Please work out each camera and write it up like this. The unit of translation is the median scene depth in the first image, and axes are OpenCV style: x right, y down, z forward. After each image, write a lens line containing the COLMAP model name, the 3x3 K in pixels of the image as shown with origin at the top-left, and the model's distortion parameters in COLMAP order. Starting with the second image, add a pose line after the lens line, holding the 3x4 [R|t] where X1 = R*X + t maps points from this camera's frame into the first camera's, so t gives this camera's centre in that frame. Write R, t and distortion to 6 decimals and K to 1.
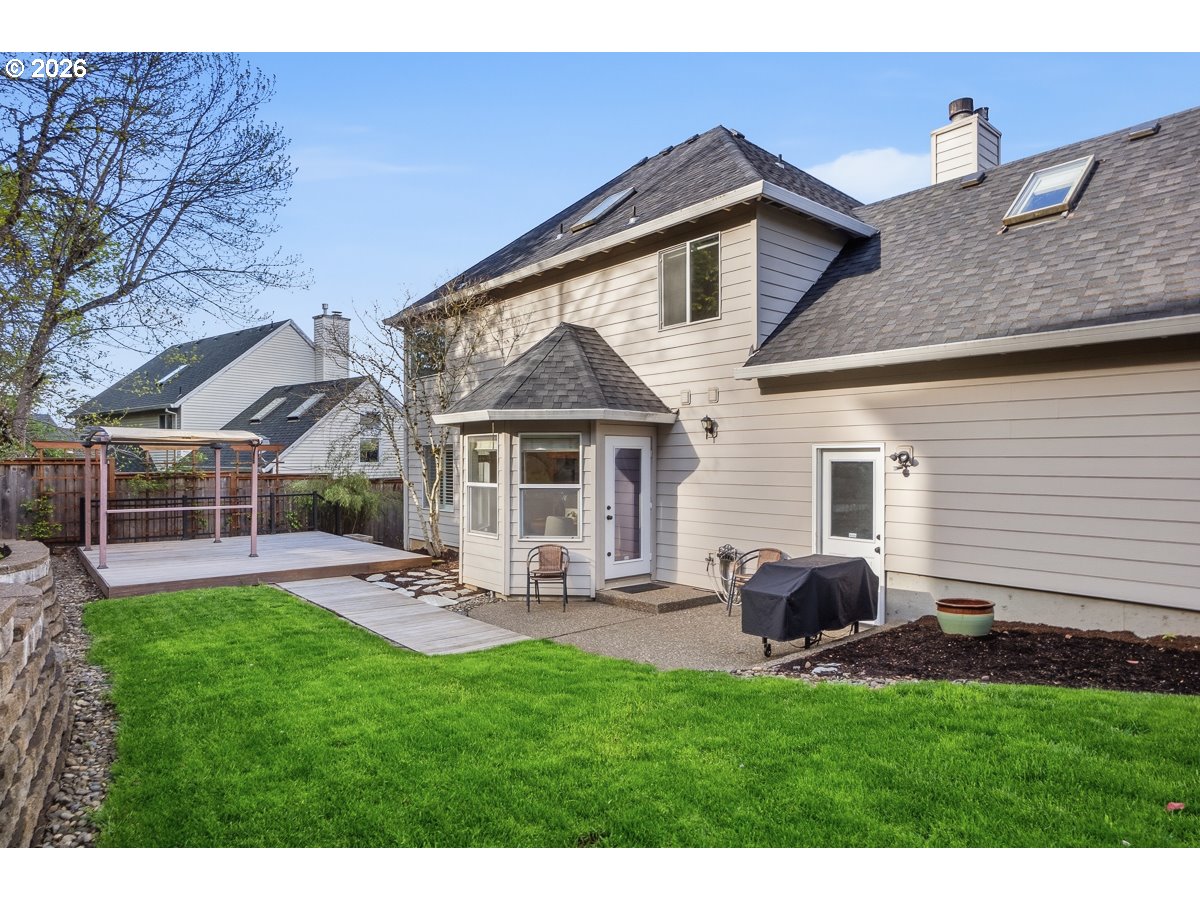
lens RADIAL K [[705.3, 0, 599.9], [0, 705.3, 471.9], [0, 0, 1]] dist [0.002676, 0.002726]
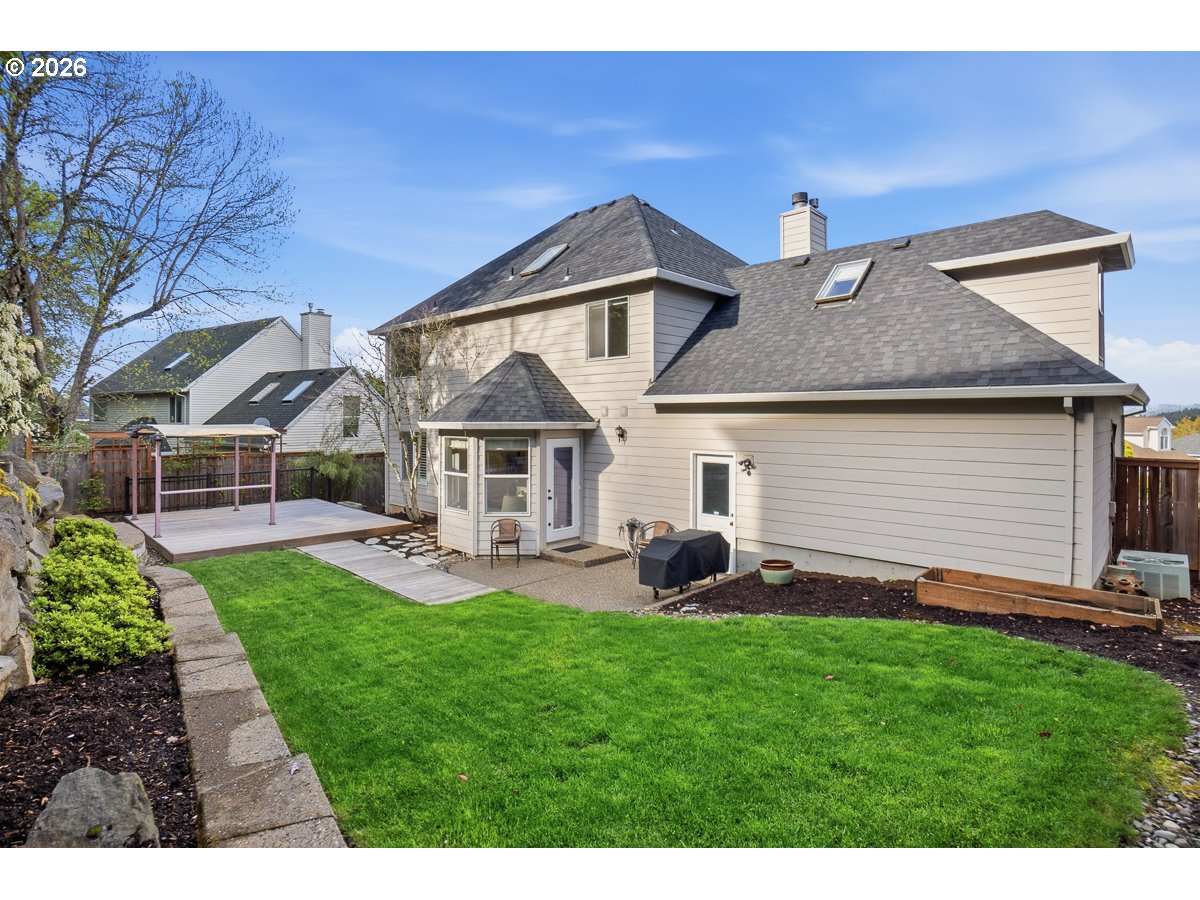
lens RADIAL K [[607.9, 0, 597.8], [0, 607.9, 426.1], [0, 0, 1]] dist [-0.024544, 0.000335]
pose [[0.994955, 0.000478, 0.100319, -0.013908], [-0.000485, 1.000000, 0.000038, -0.085837], [-0.100319, -0.000086, 0.994955, -0.221527]]
